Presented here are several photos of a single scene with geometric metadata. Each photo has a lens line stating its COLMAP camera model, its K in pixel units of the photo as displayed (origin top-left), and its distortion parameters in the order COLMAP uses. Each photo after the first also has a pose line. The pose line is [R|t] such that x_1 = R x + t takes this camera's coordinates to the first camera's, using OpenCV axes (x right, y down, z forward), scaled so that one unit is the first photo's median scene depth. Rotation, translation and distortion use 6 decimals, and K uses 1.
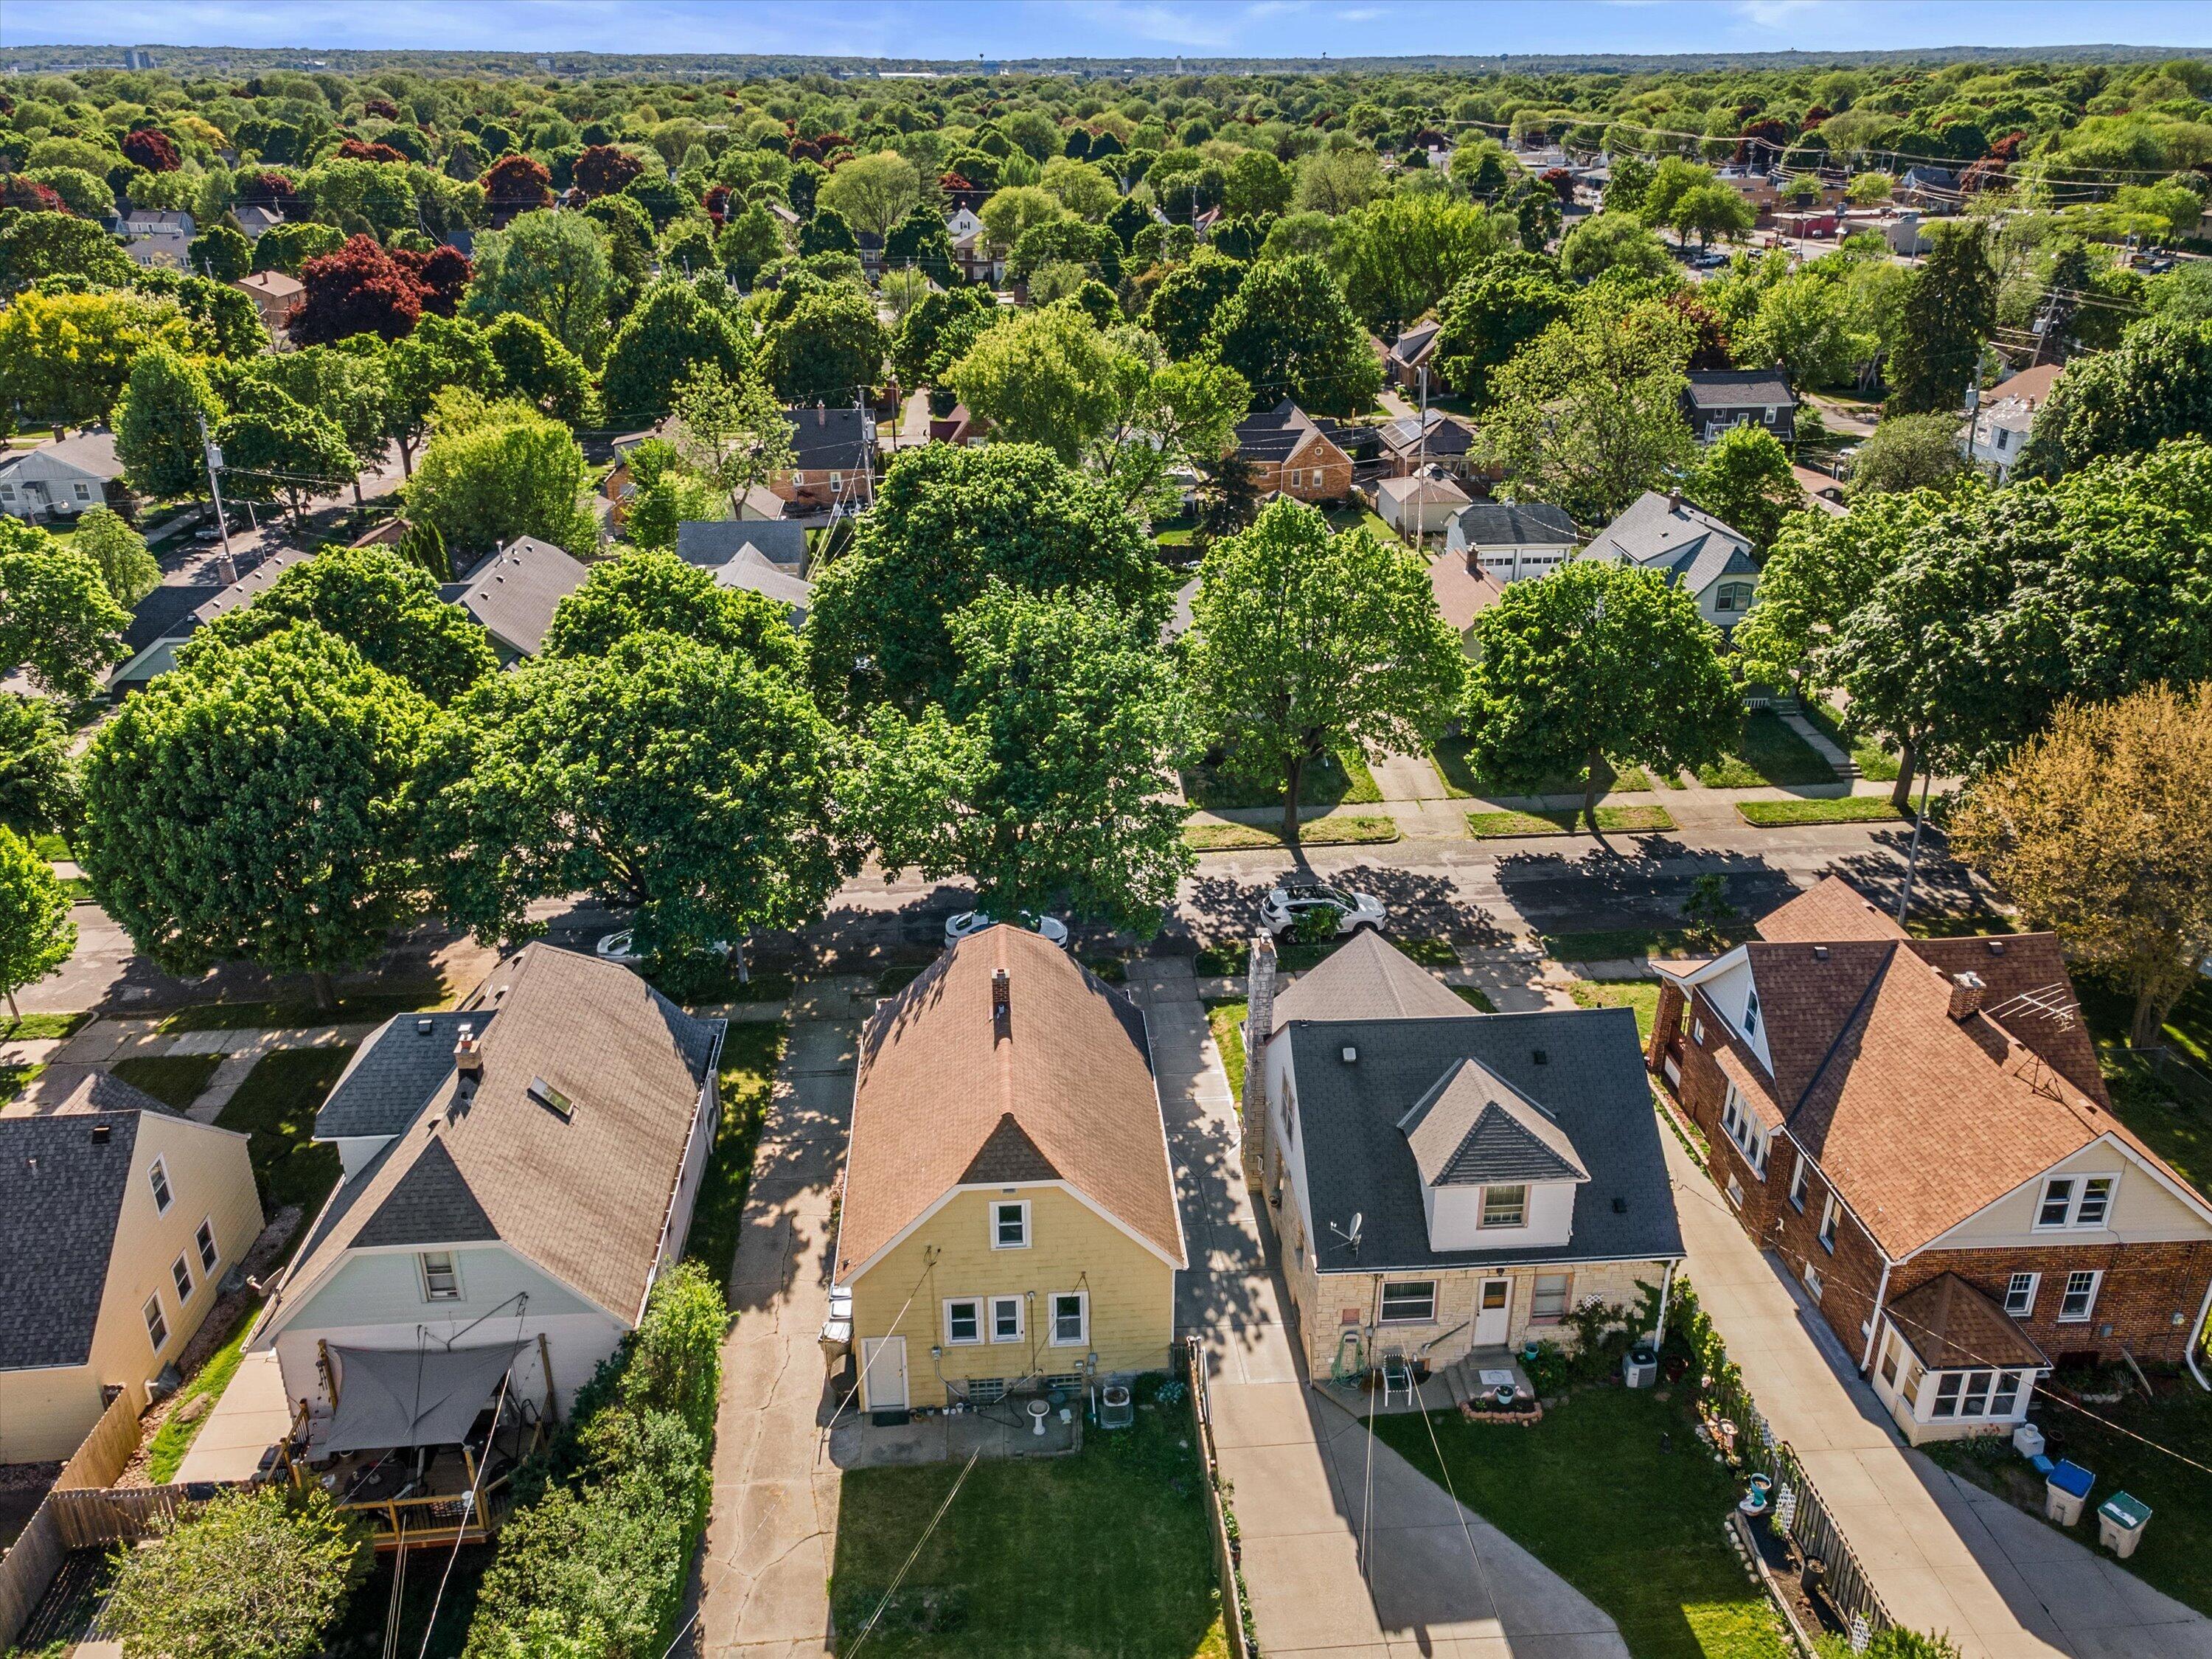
lens RADIAL K [[1698.4, 0, 1106.0], [0, 1698.4, 829.5], [0, 0, 1]] dist [0.028330, 0.039323]
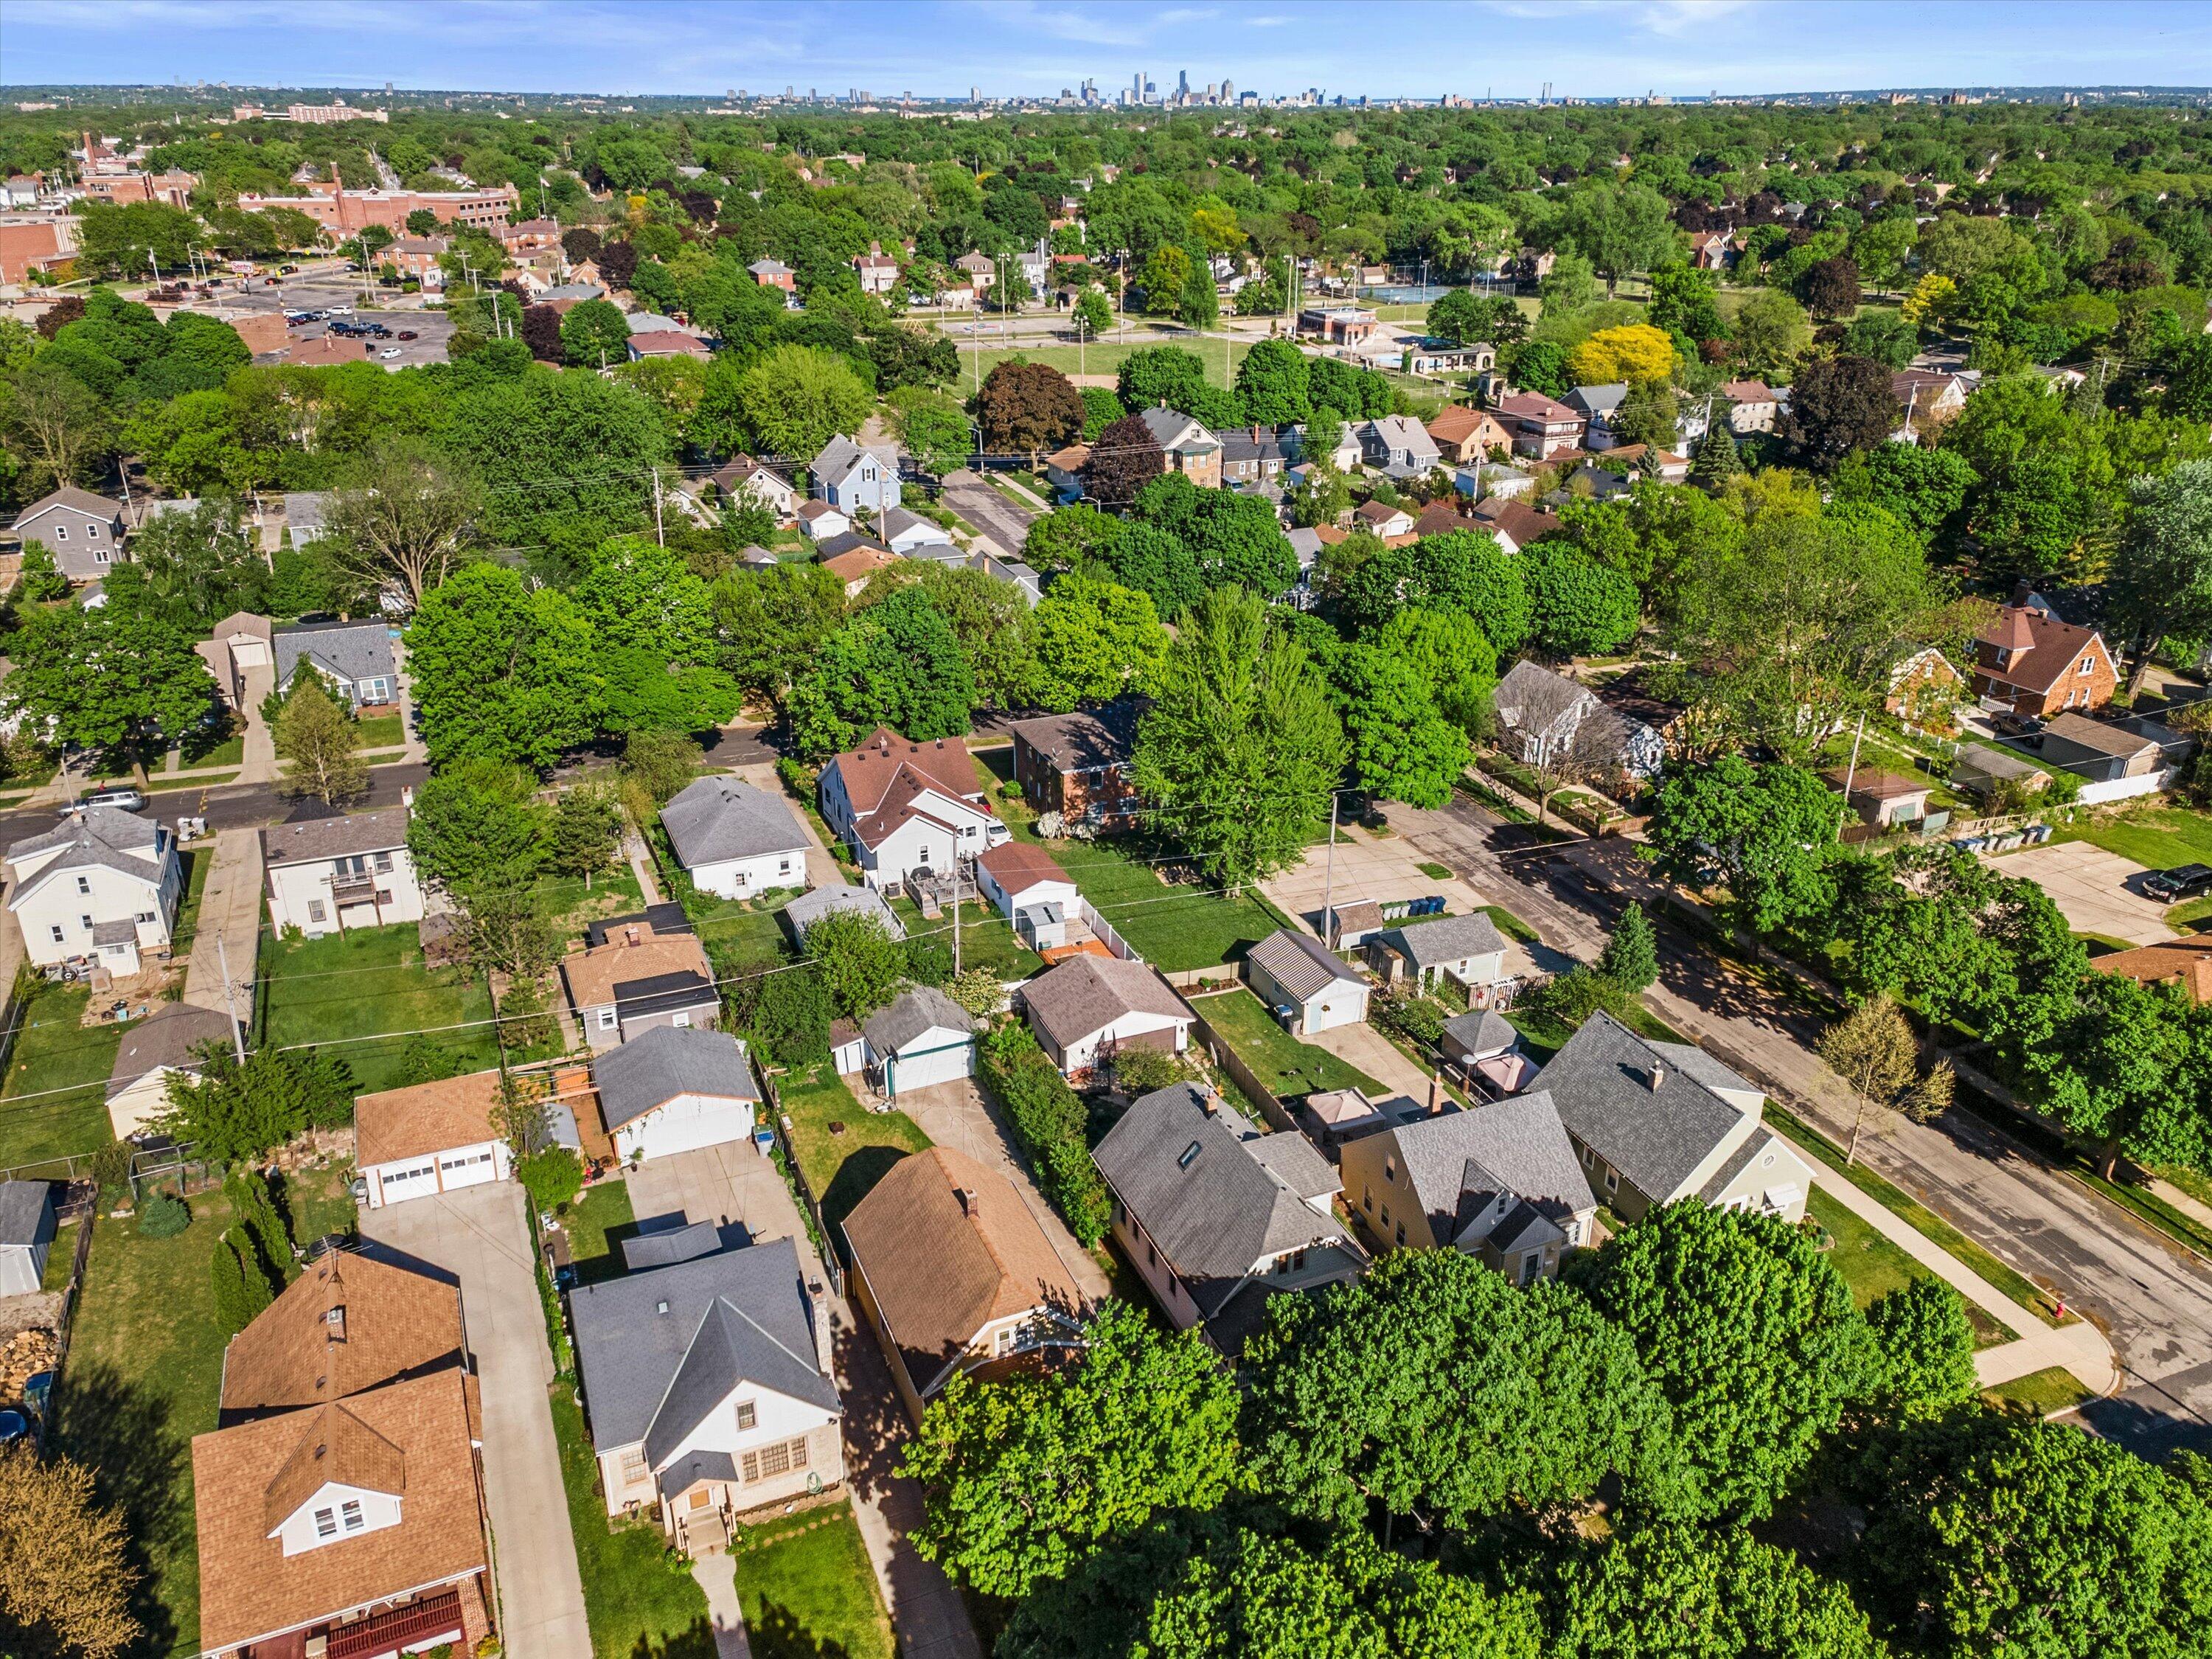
lens RADIAL K [[1716.0, 0, 1106.0], [0, 1716.0, 829.5], [0, 0, 1]] dist [0.045440, -0.003798]
pose [[-0.946214, 0.122639, -0.299396, 0.259671], [-0.138515, 0.682728, 0.717423, -1.320172], [0.292390, 0.720307, -0.629020, 1.760427]]
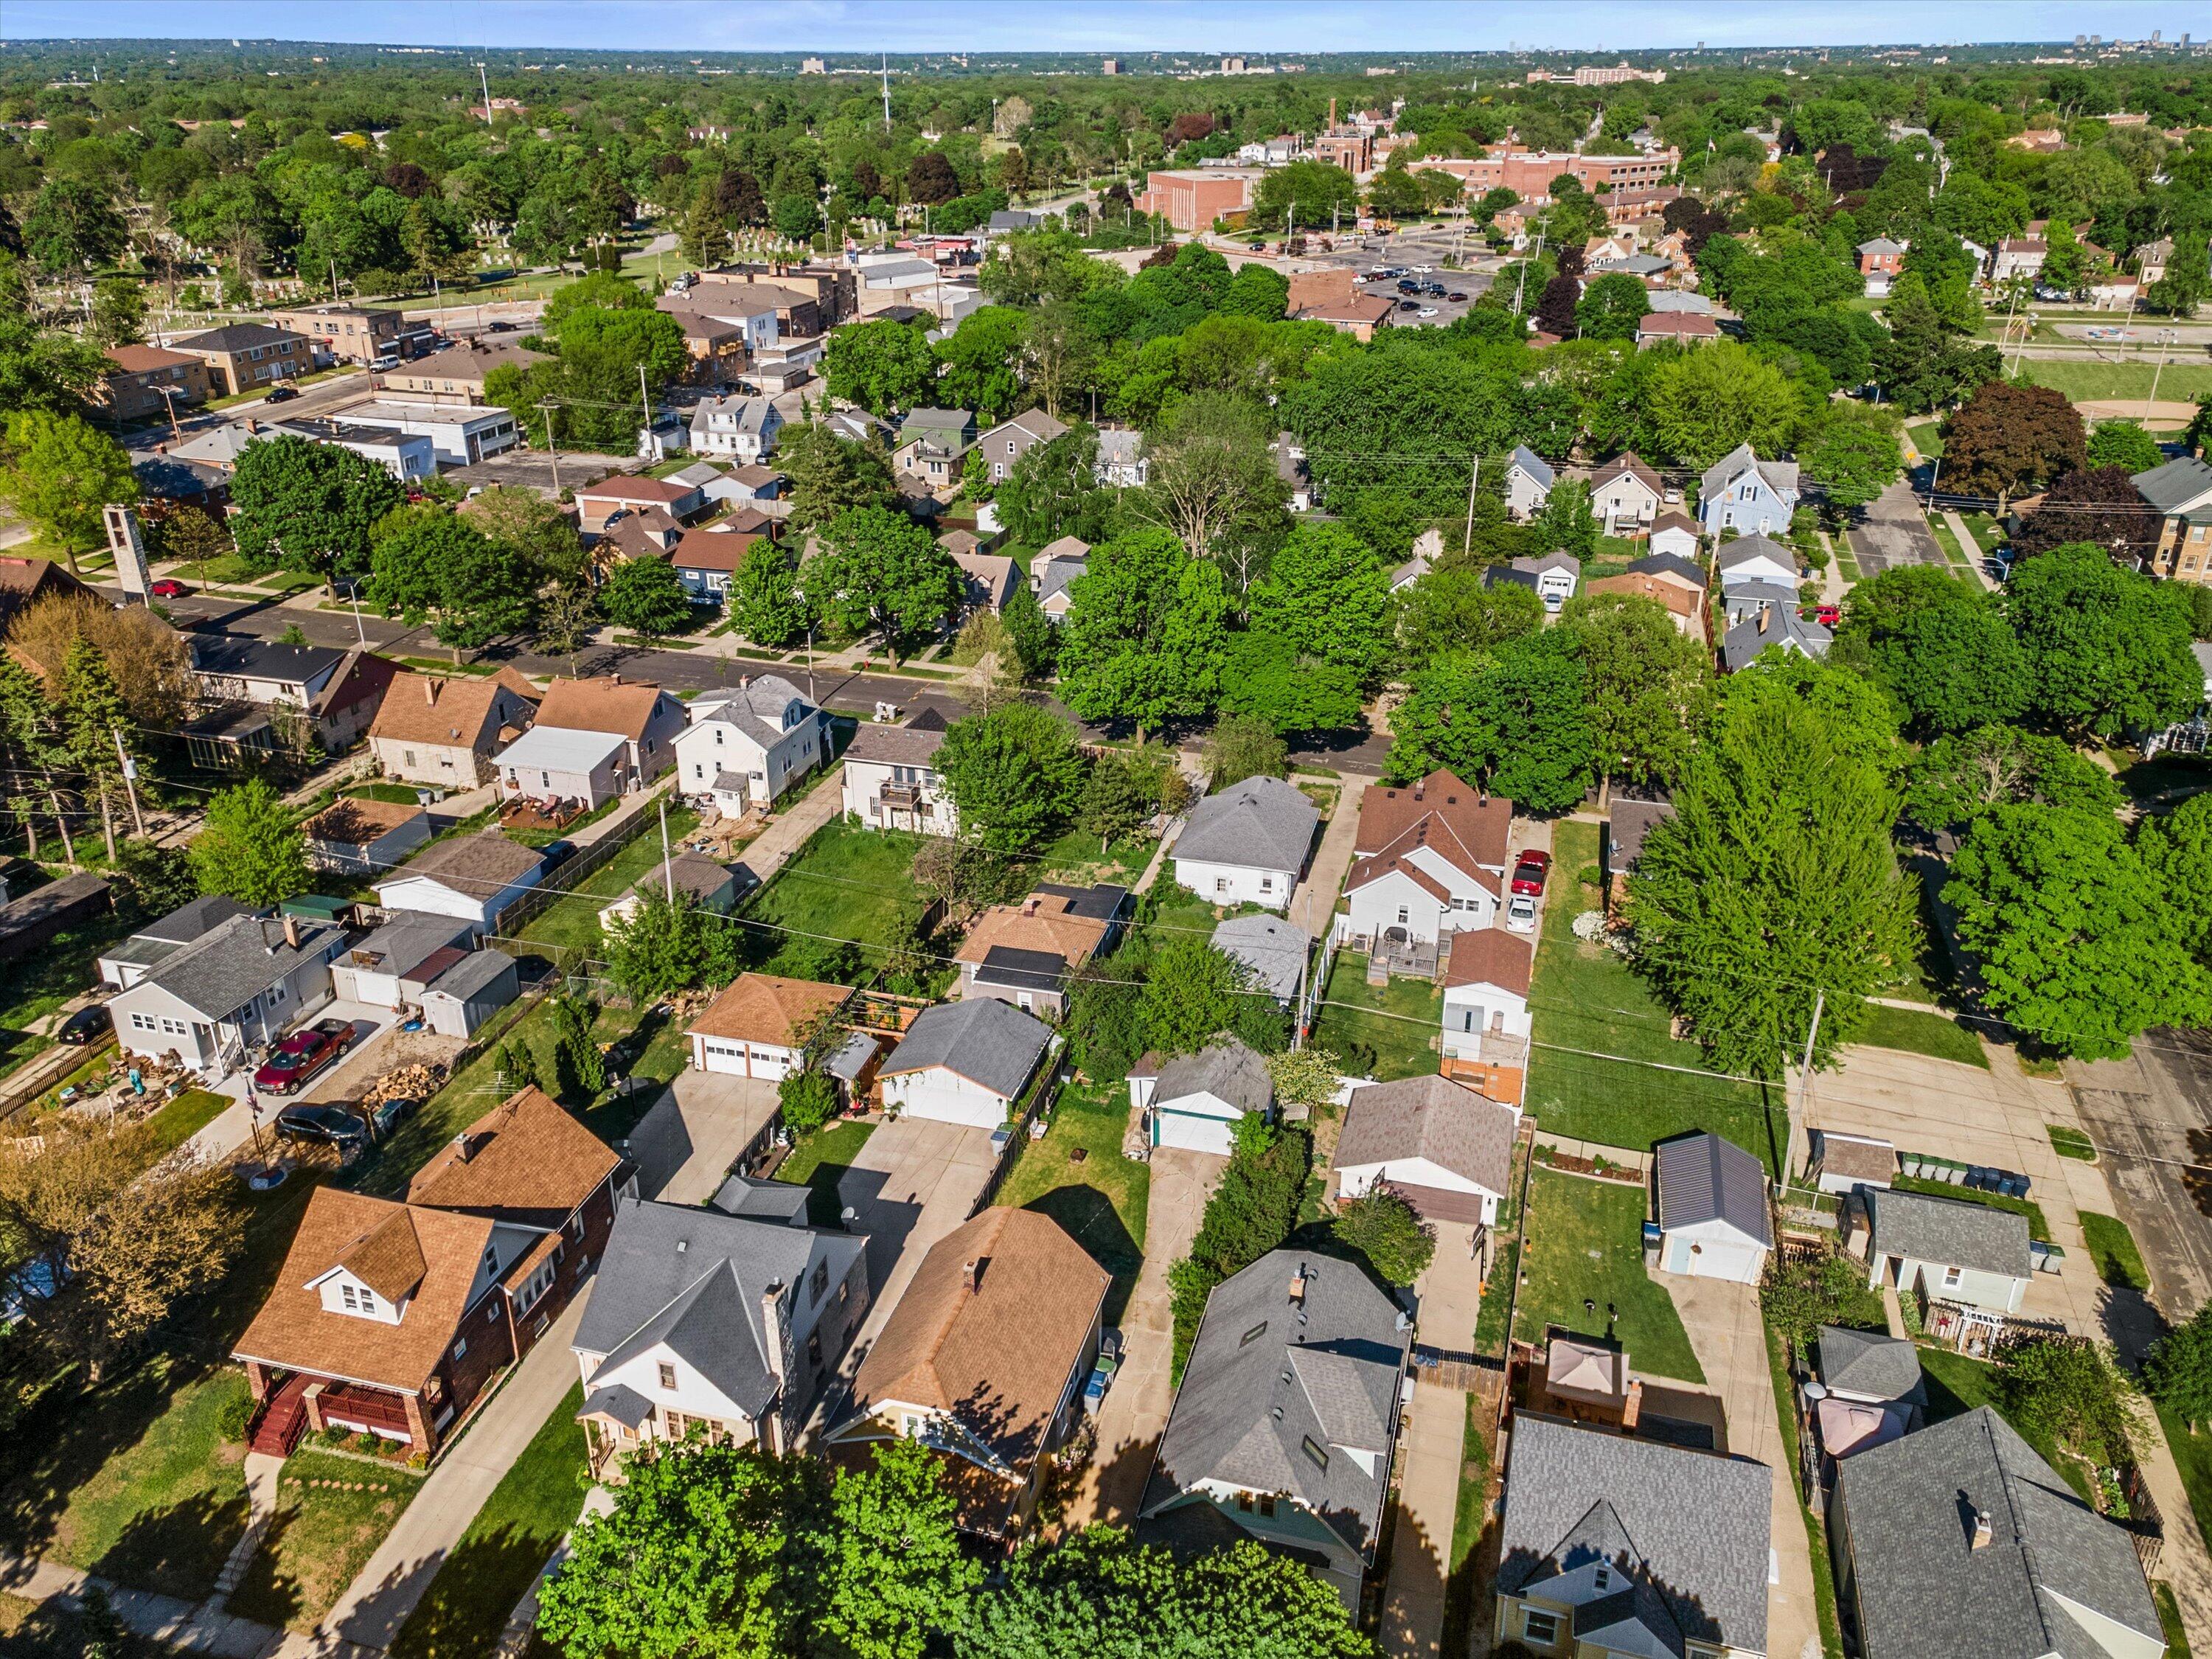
lens RADIAL K [[1729.9, 0, 1083.8], [0, 1729.9, 824.2], [0, 0, 1]] dist [0.048774, 0.010135]
pose [[-0.937143, -0.145649, 0.317096, -0.575101], [0.141228, 0.672658, 0.726351, -1.259905], [-0.319090, 0.725477, -0.609807, 1.569076]]
